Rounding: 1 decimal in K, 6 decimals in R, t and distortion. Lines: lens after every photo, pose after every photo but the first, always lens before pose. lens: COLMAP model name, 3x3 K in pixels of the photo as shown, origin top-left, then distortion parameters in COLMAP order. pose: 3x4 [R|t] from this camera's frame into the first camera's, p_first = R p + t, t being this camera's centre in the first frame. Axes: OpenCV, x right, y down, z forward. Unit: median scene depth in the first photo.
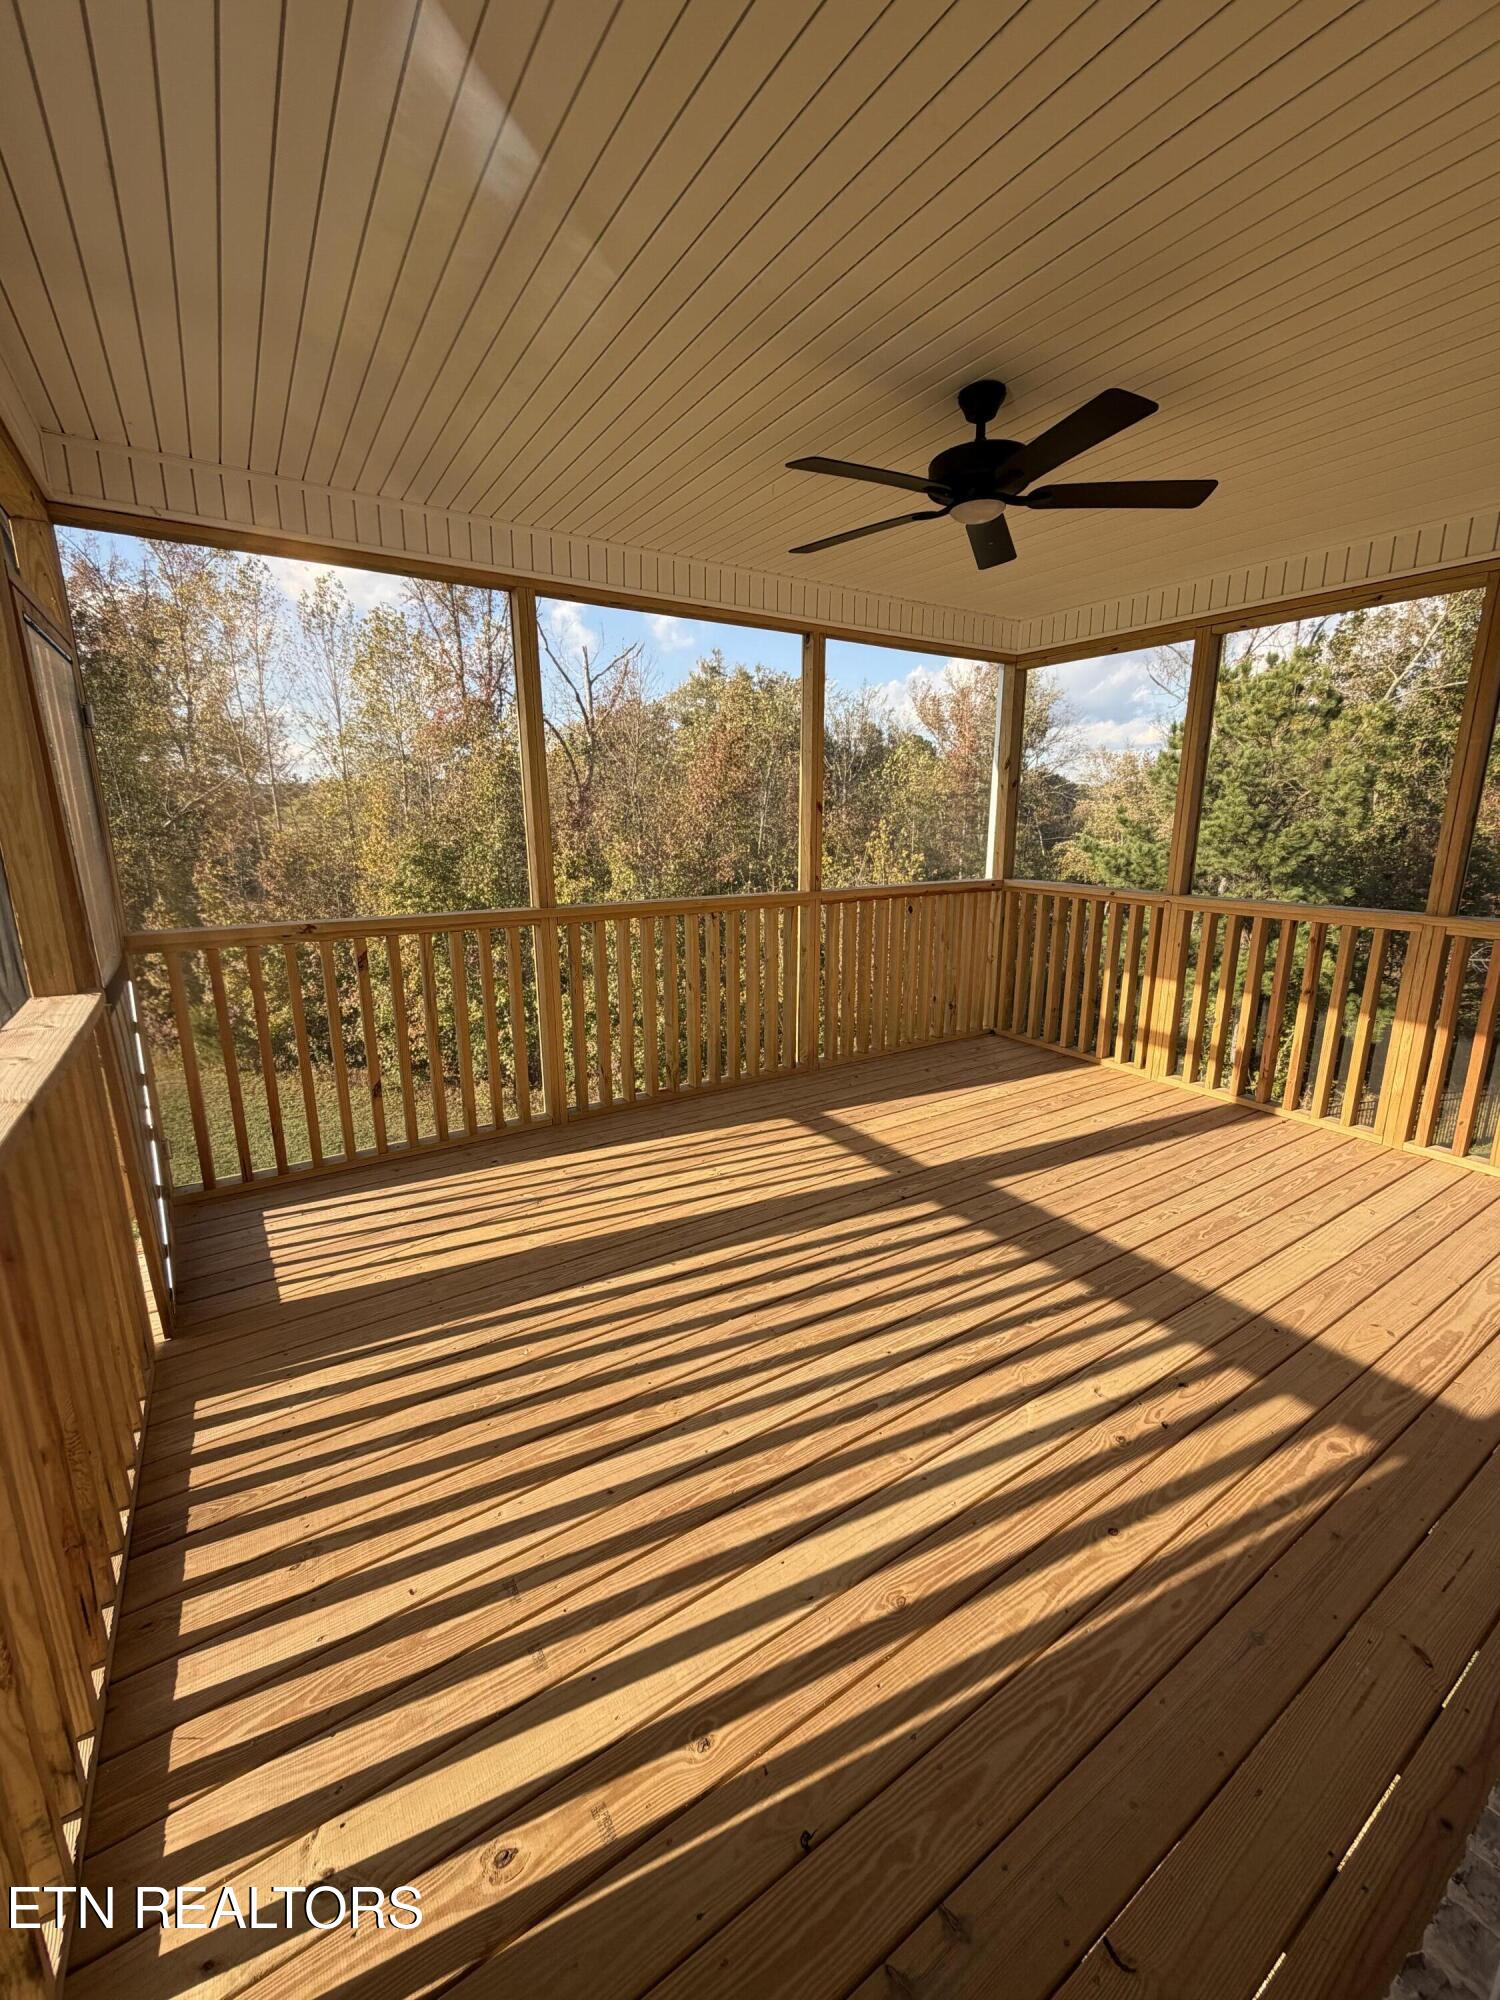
lens RADIAL K [[800.6, 0, 751.9], [0, 800.6, 1001.0], [0, 0, 1]] dist [-0.001448, 0.000679]
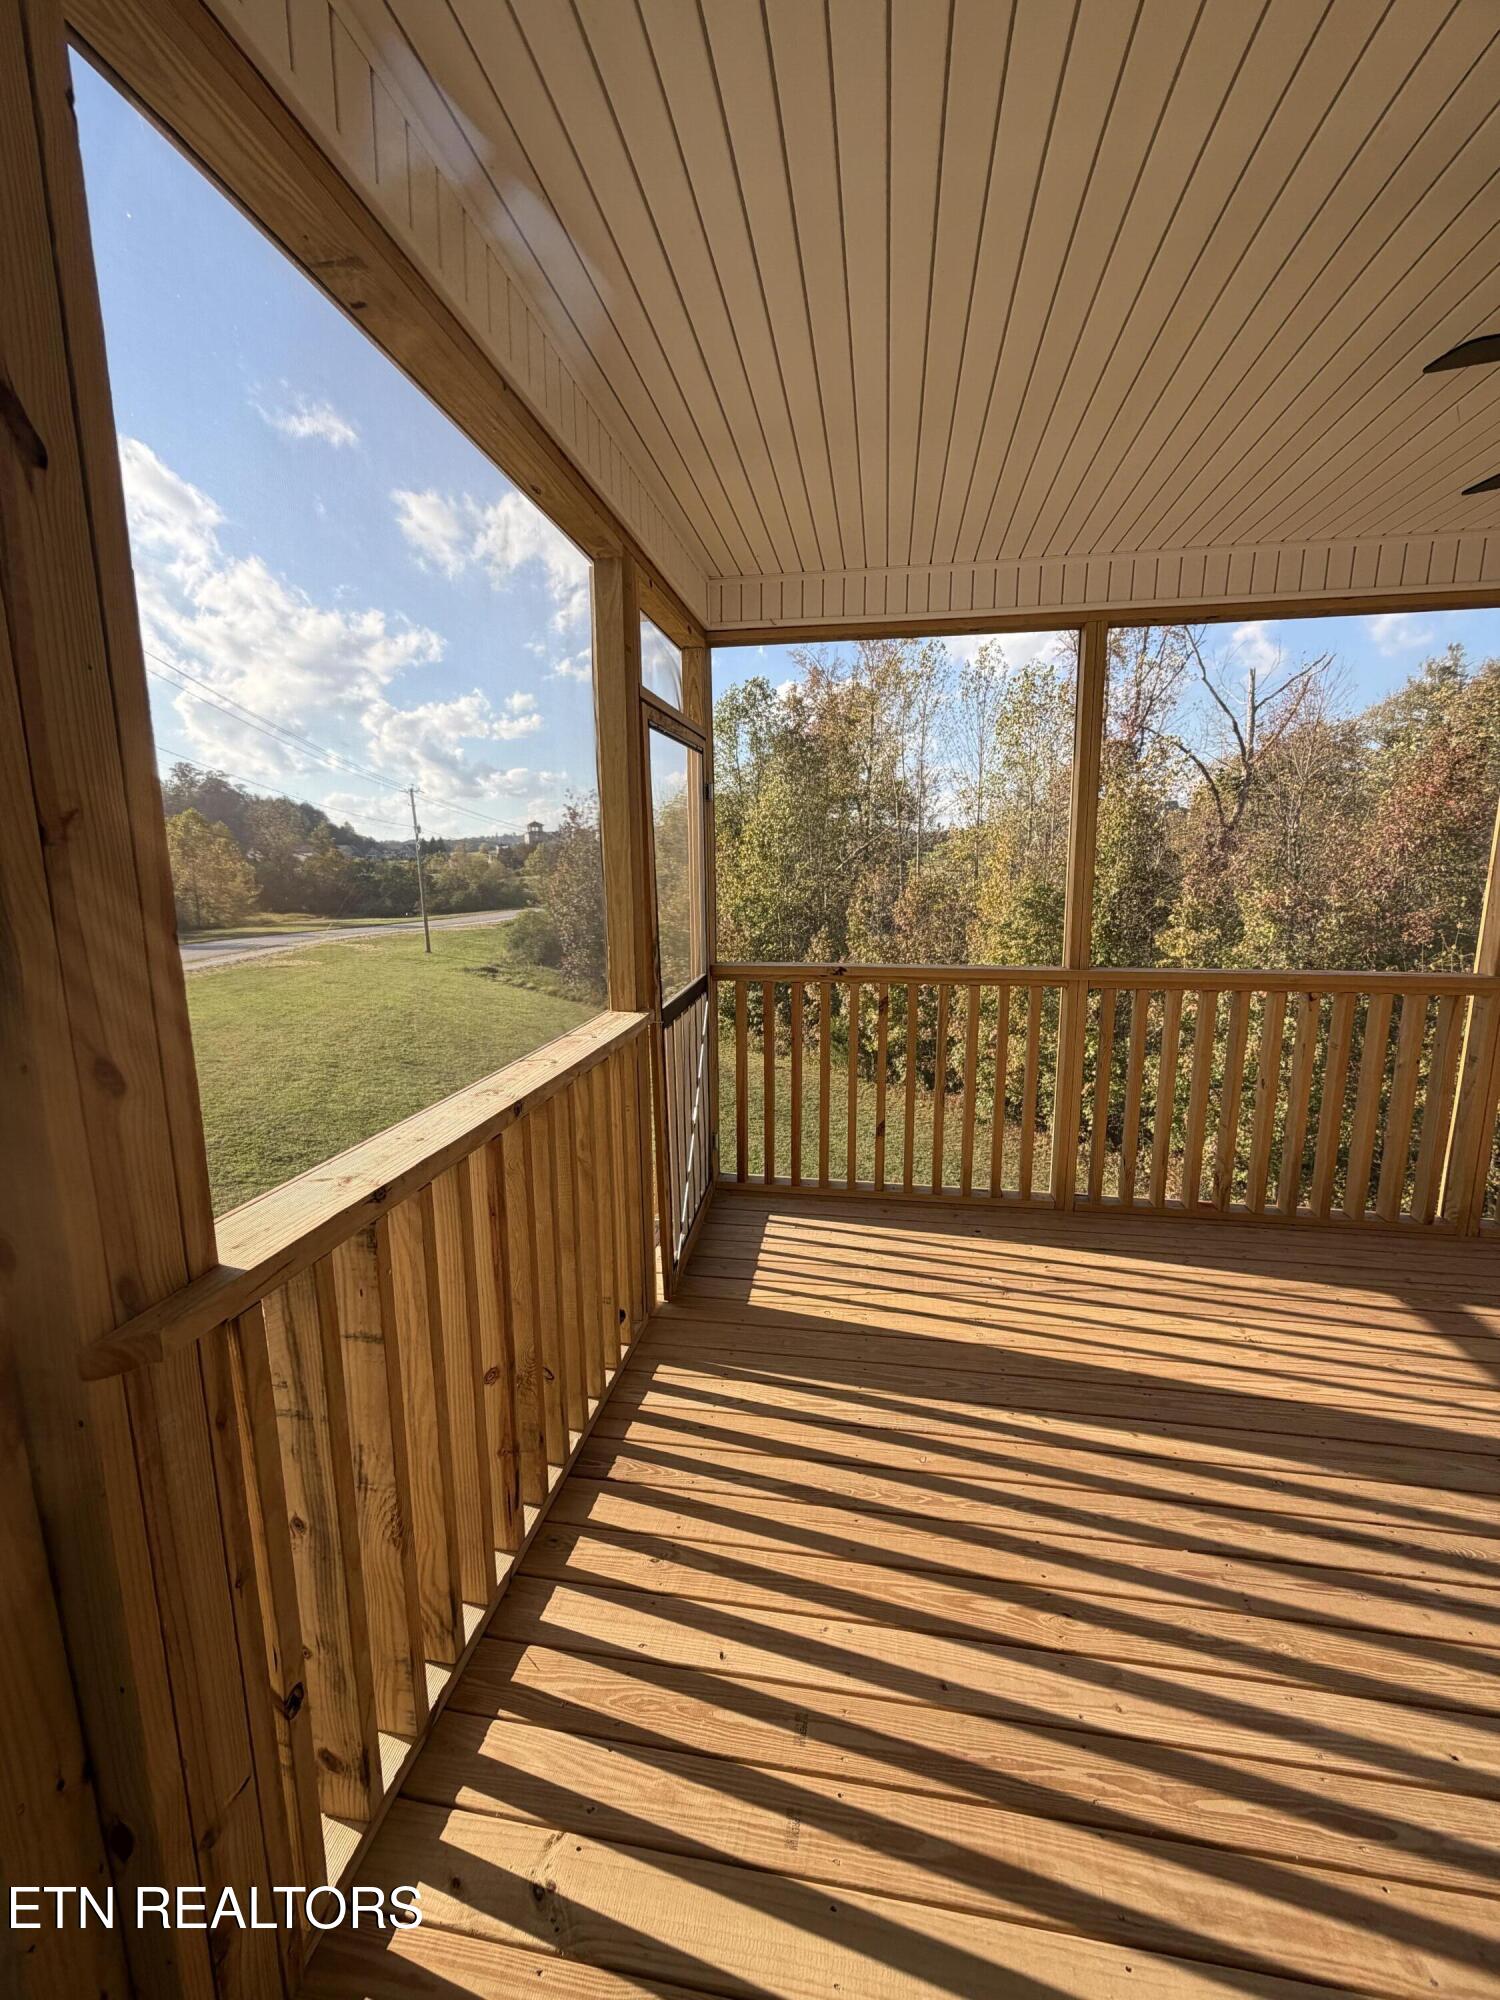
lens RADIAL K [[800.6, 0, 750.6], [0, 800.6, 997.2], [0, 0, 1]] dist [-0.001448, 0.000679]
pose [[0.736511, 0.109457, -0.667511, 0.072131], [-0.146465, 0.989216, 0.000605, -0.030292], [0.660379, 0.097321, 0.744600, 0.087238]]
